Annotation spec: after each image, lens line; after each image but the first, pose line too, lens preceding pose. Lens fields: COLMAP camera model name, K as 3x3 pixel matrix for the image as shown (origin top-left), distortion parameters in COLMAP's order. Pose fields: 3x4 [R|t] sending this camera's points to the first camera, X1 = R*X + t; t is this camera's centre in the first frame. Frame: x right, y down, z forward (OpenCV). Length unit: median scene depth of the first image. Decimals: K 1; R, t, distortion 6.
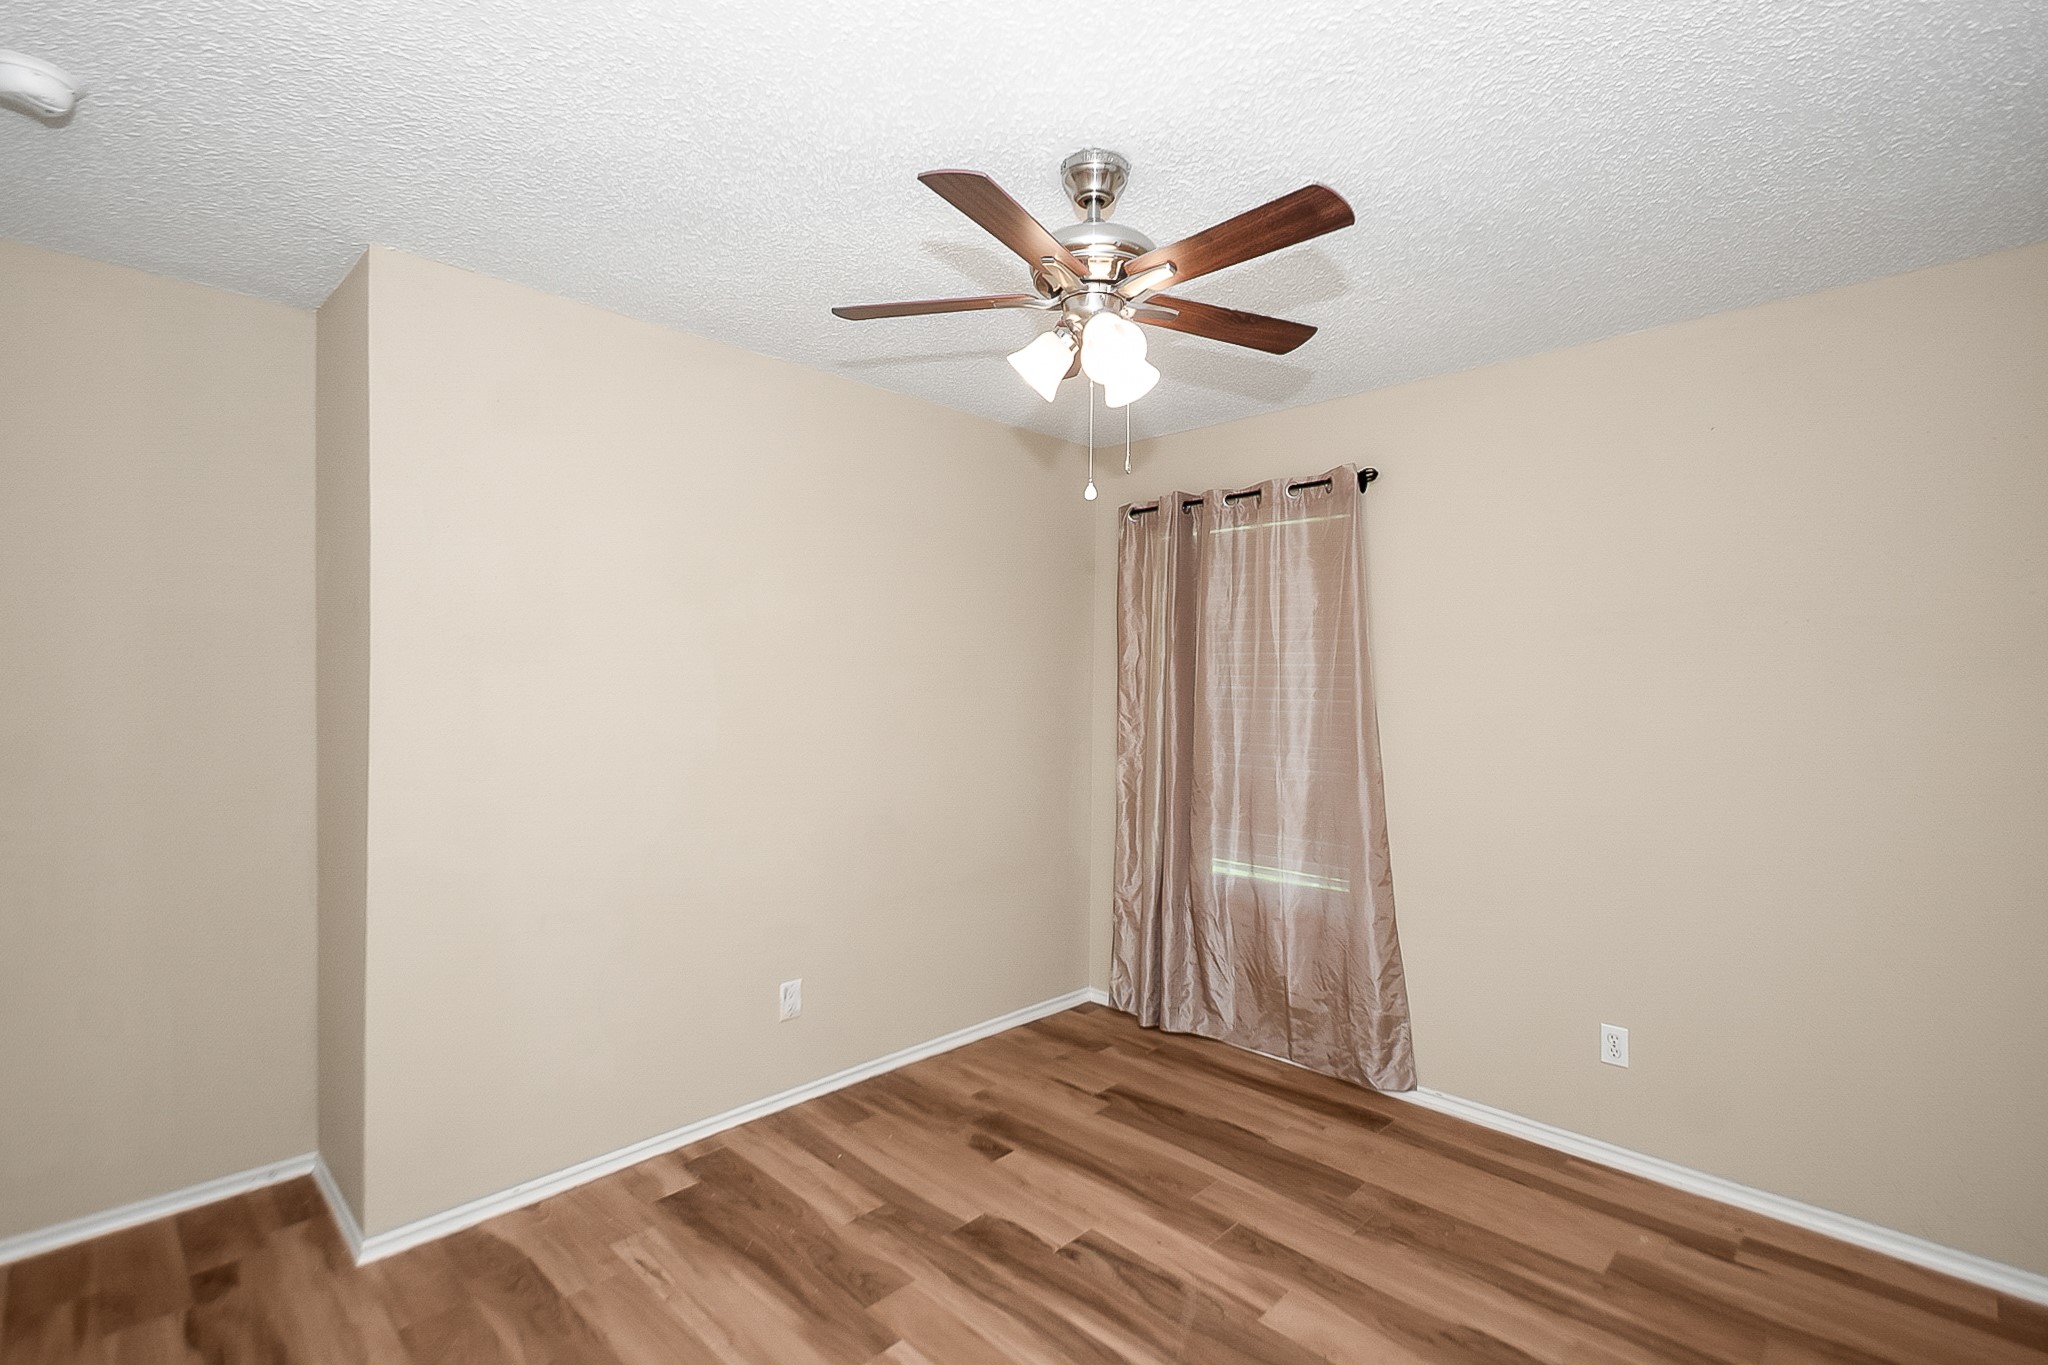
lens RADIAL K [[944.2, 0, 1019.3], [0, 944.2, 676.3], [0, 0, 1]] dist [0.026105, -0.011788]
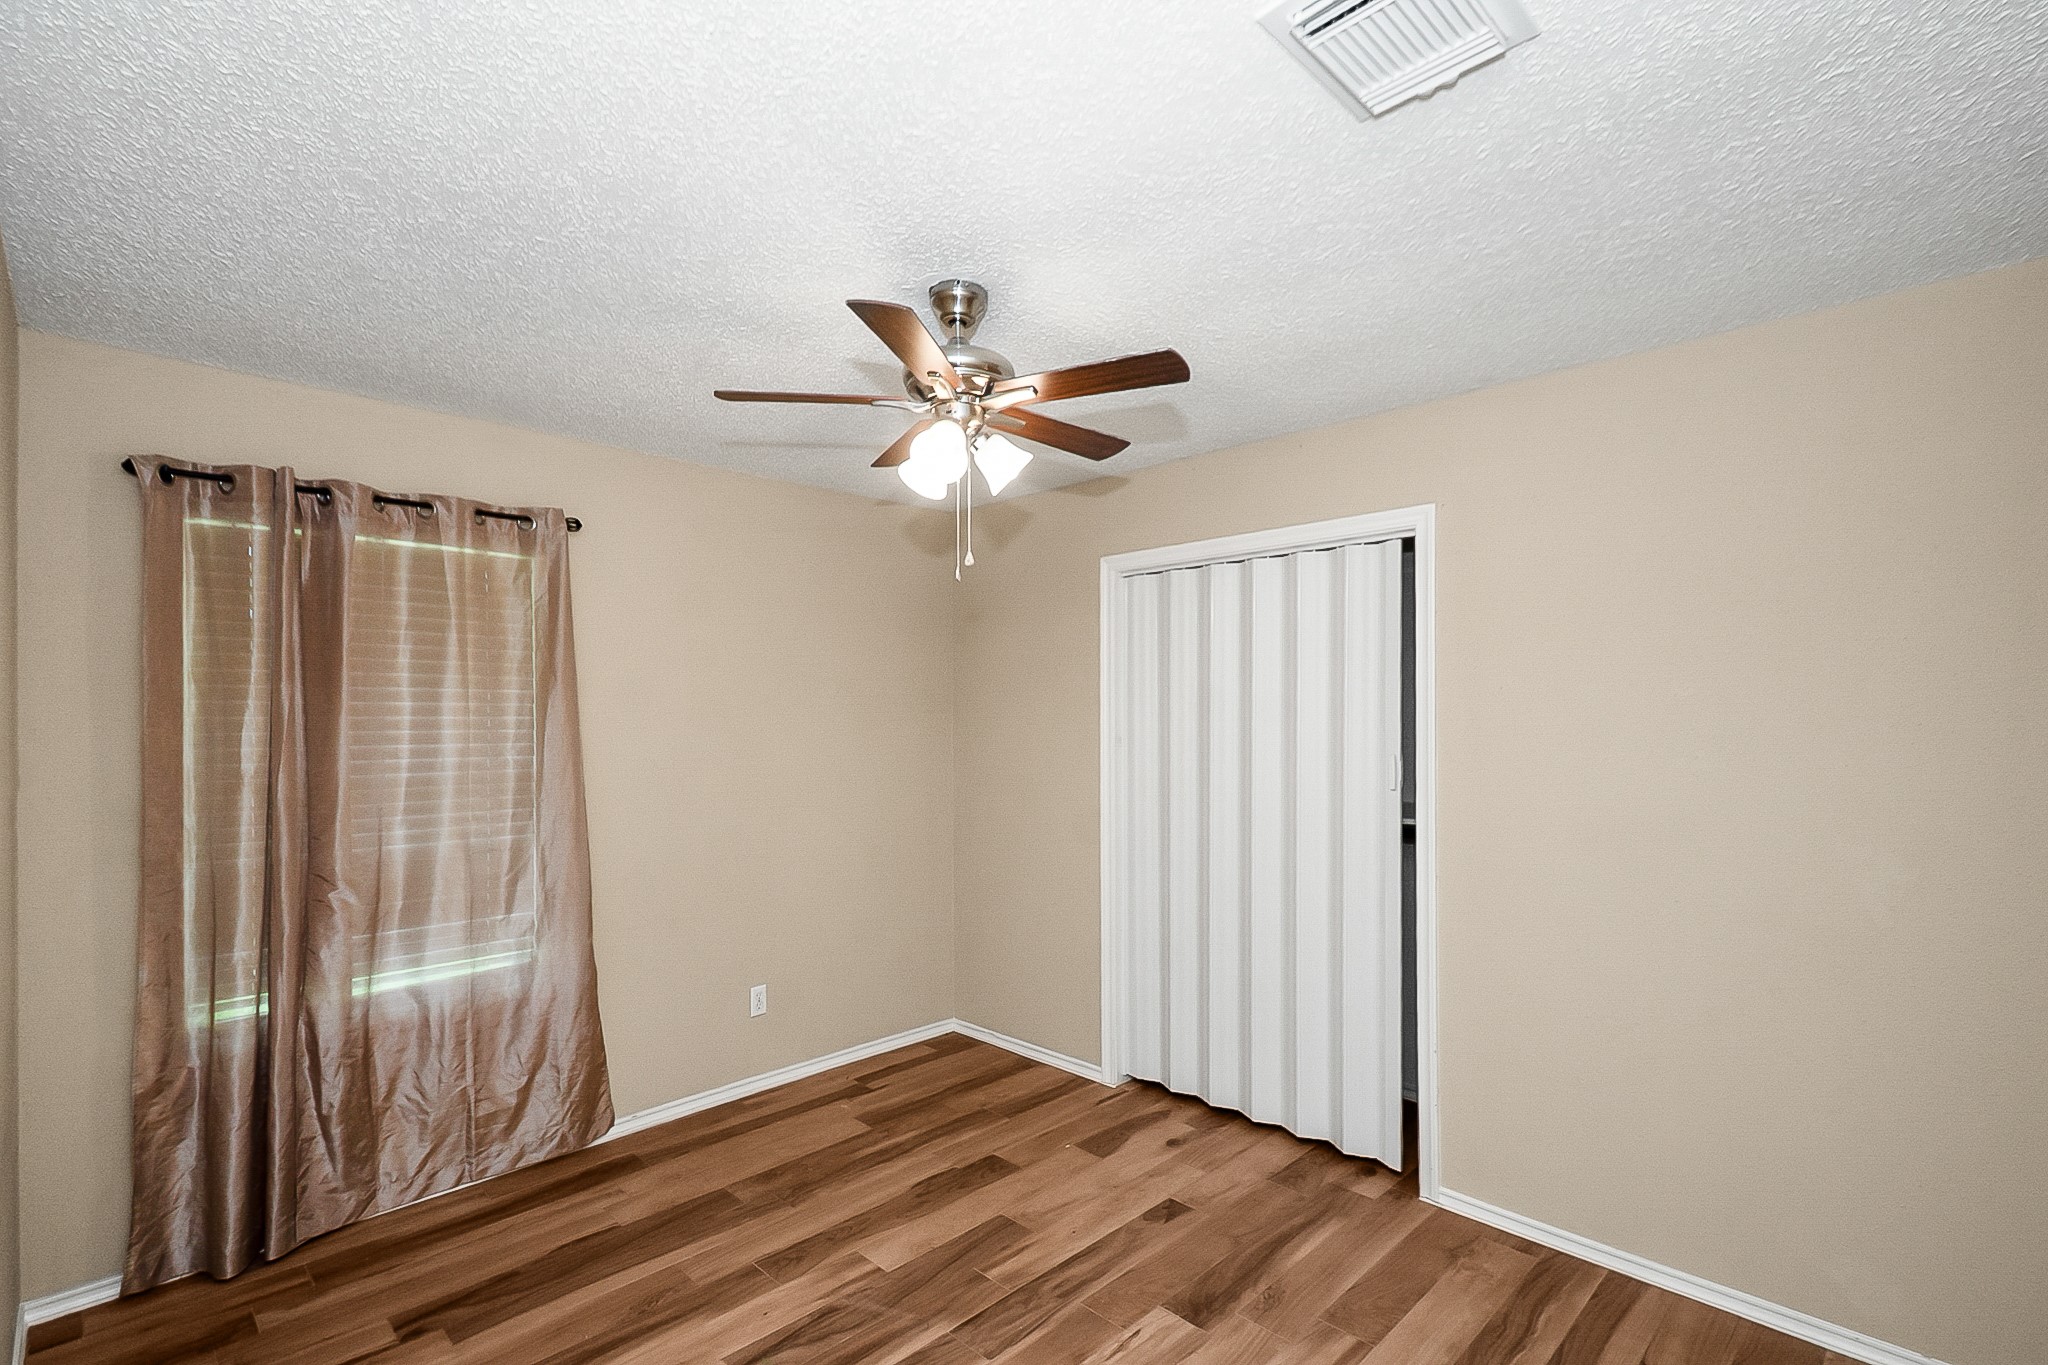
lens RADIAL K [[944.2, 0, 1024.7], [0, 944.2, 695.8], [0, 0, 1]] dist [0.026105, -0.011788]
pose [[0.007020, 0.012812, 0.999893, -0.732049], [0.005418, 0.999903, -0.012850, -0.022489], [-0.999961, 0.005508, 0.006950, 0.630759]]
